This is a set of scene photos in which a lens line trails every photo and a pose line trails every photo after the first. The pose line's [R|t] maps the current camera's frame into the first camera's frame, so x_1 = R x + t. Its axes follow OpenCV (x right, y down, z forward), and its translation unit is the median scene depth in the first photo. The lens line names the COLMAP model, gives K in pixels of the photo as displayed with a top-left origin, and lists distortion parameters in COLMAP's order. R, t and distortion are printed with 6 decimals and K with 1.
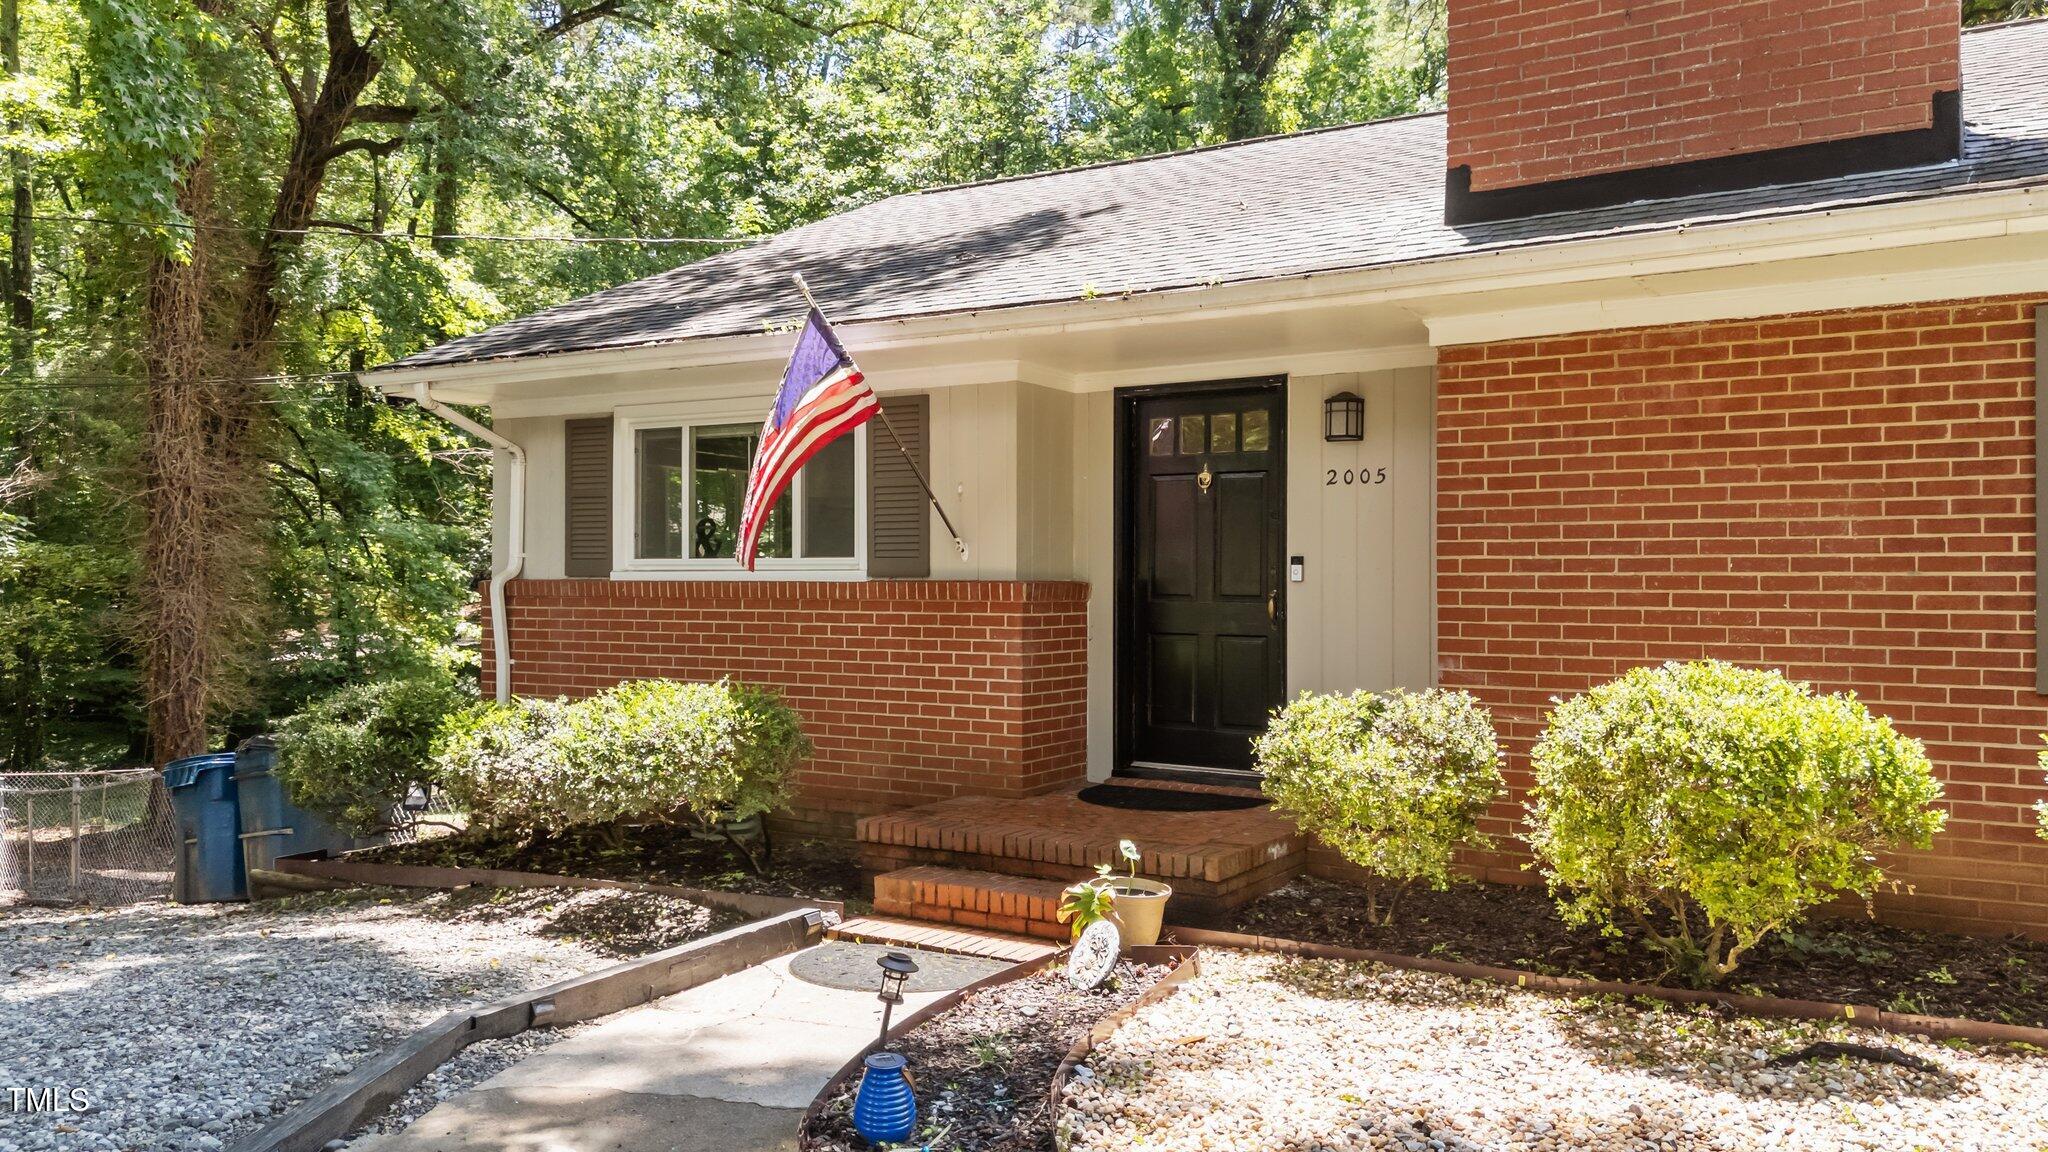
lens RADIAL K [[1552.0, 0, 1022.8], [0, 1552.0, 584.2], [0, 0, 1]] dist [0.019986, -0.005248]
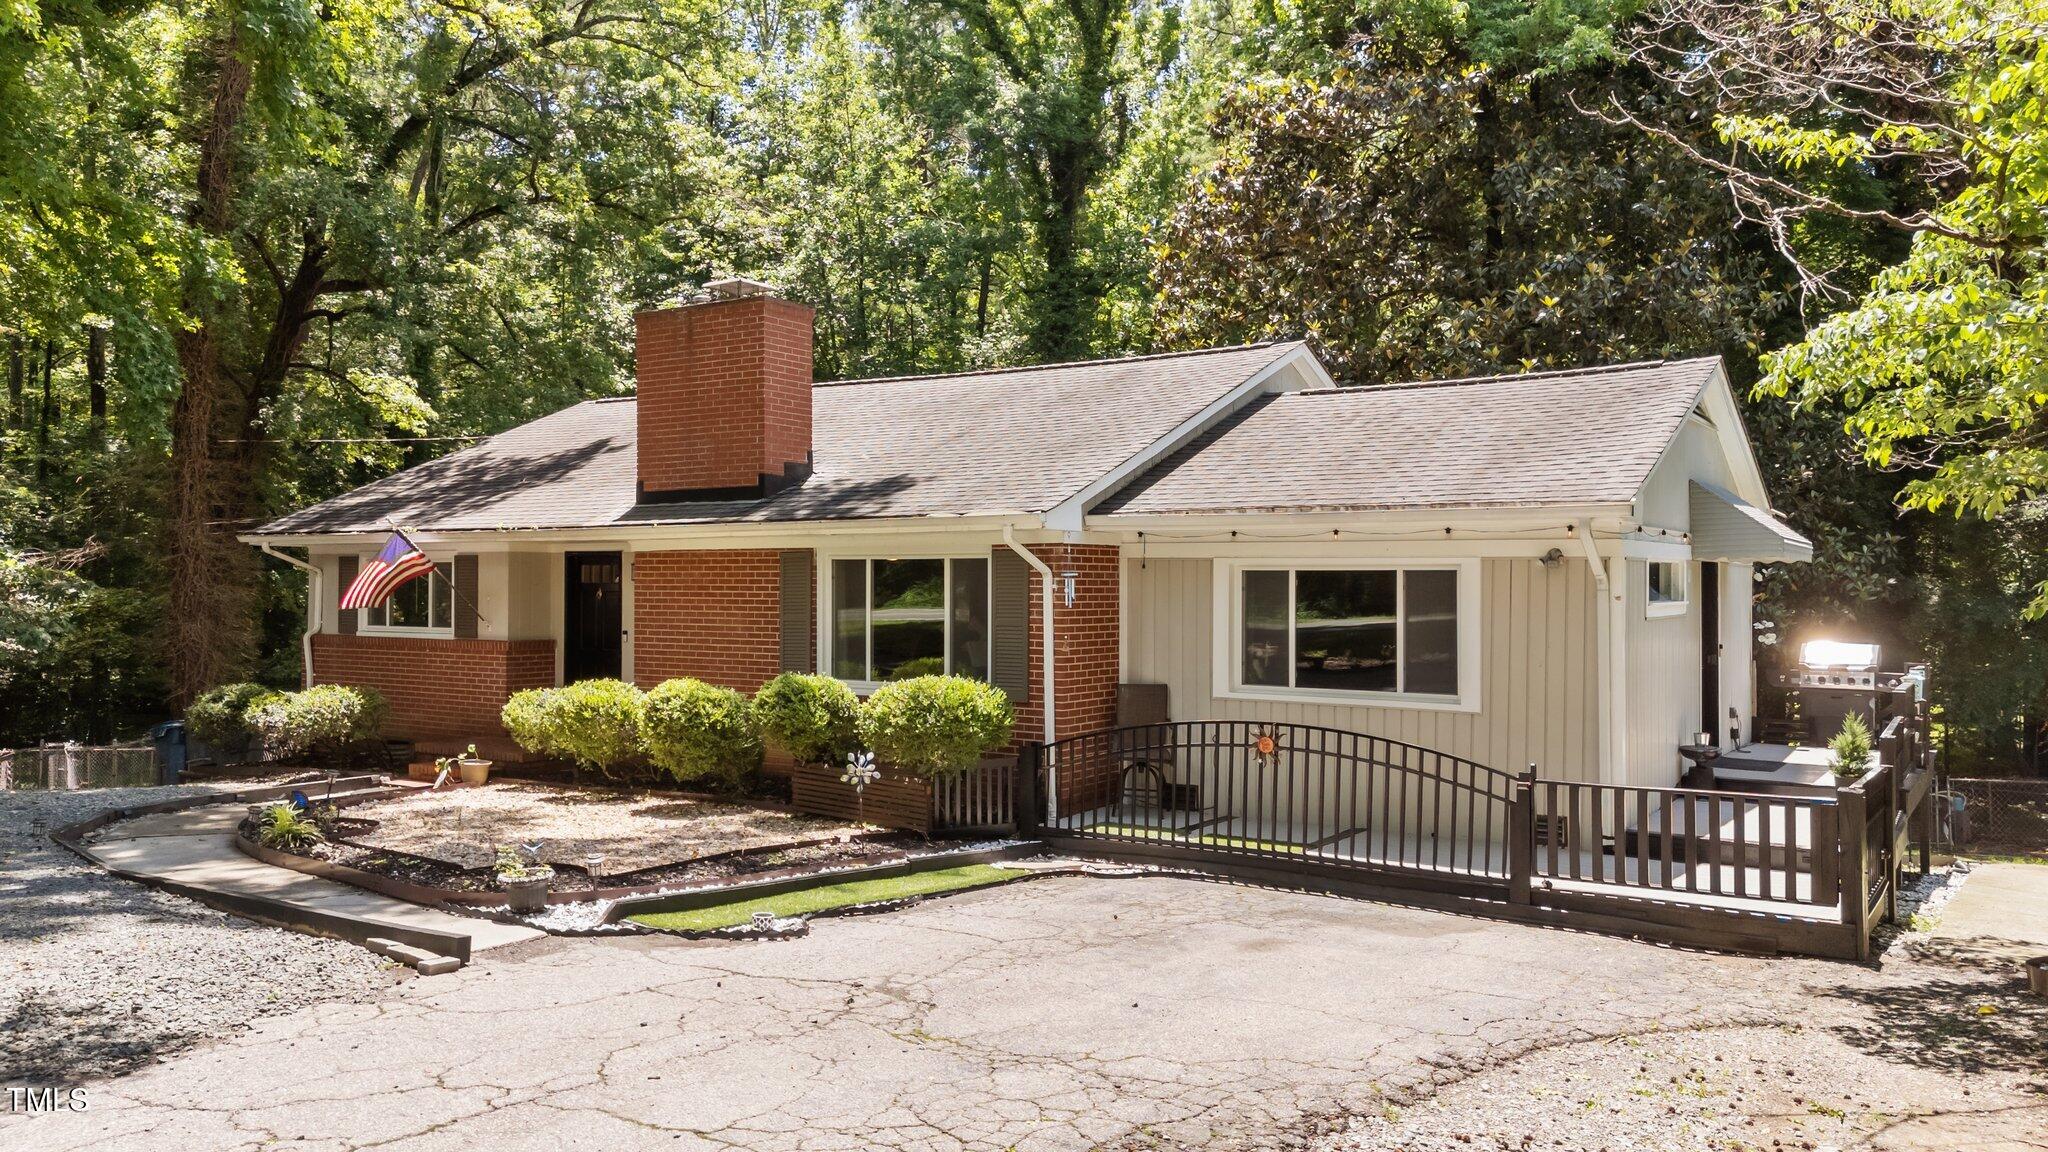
lens RADIAL K [[1552.0, 0, 1027.2], [0, 1552.0, 577.2], [0, 0, 1]] dist [0.019986, -0.005248]
pose [[0.999284, 0.003320, -0.037688, 0.776652], [-0.003634, 0.999959, -0.008261, -0.073236], [0.037659, 0.008392, 0.999255, -1.141867]]
